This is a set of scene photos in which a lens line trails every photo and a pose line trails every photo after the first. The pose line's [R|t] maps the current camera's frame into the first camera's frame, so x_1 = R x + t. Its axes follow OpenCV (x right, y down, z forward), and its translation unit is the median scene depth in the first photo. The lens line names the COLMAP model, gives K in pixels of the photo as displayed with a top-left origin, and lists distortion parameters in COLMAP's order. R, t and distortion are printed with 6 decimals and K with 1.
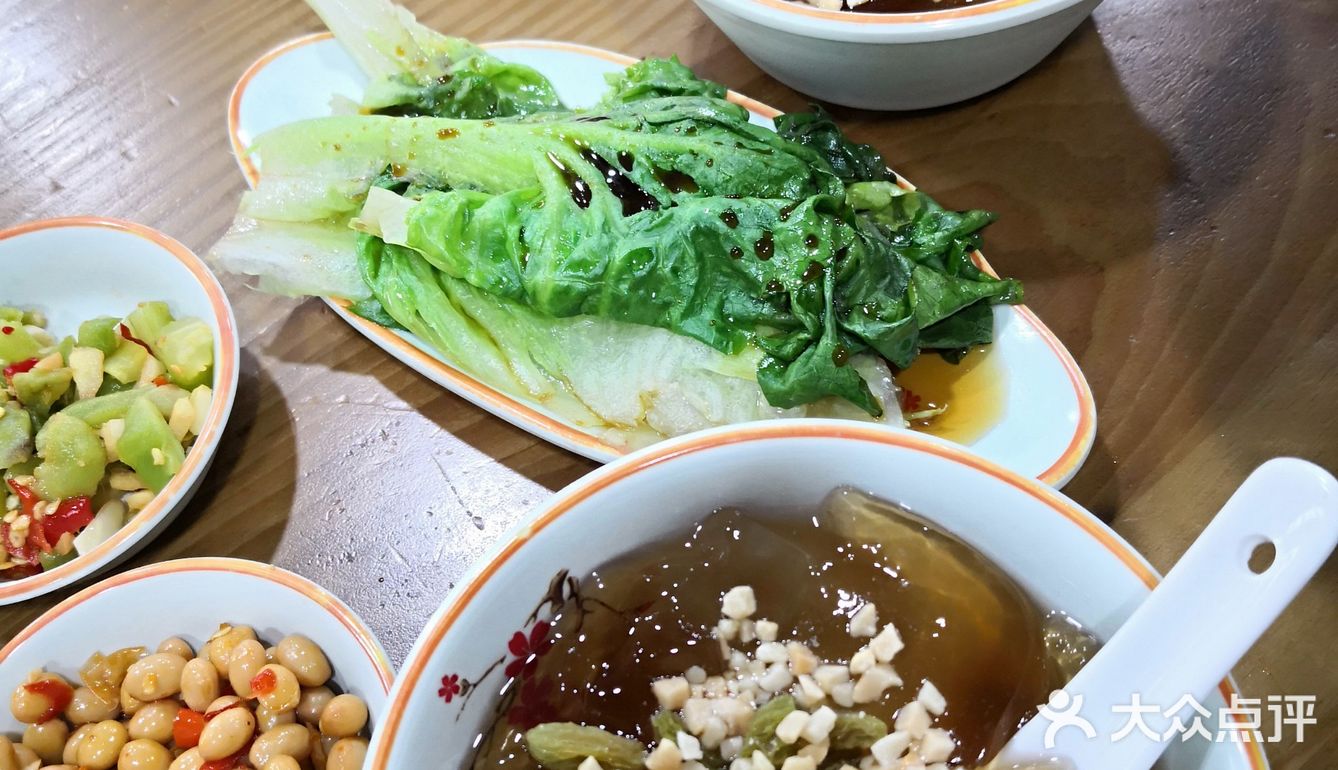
lens RADIAL K [[1314.6, 0, 669.0], [0, 1314.6, 385.0], [0, 0, 1]] dist [-0.001260, -0.000485]
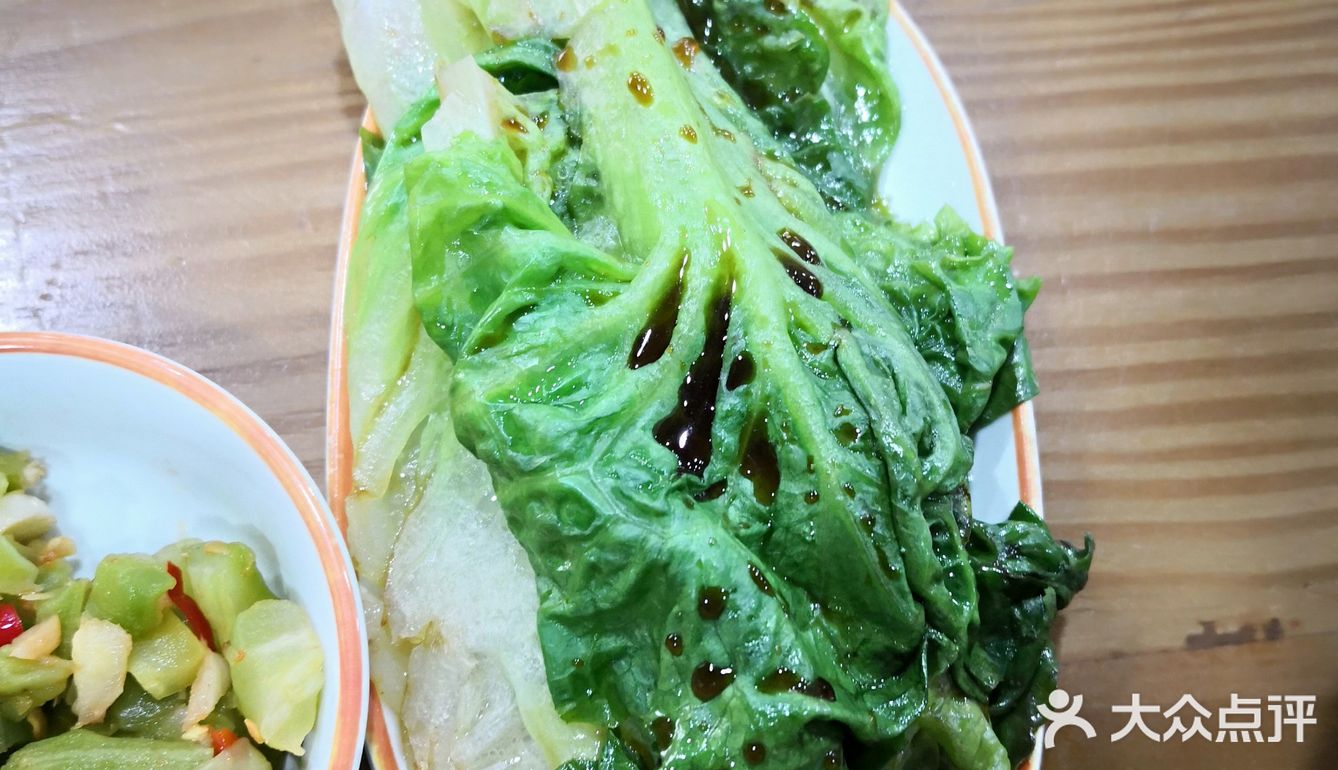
lens RADIAL K [[1314.6, 0, 669.0], [0, 1314.6, 385.0], [0, 0, 1]] dist [-0.001260, -0.000485]
pose [[0.558729, 0.817925, -0.137190, 0.034661], [-0.750839, 0.569121, 0.335176, -0.340795], [0.352226, -0.084264, 0.932114, 0.449792]]
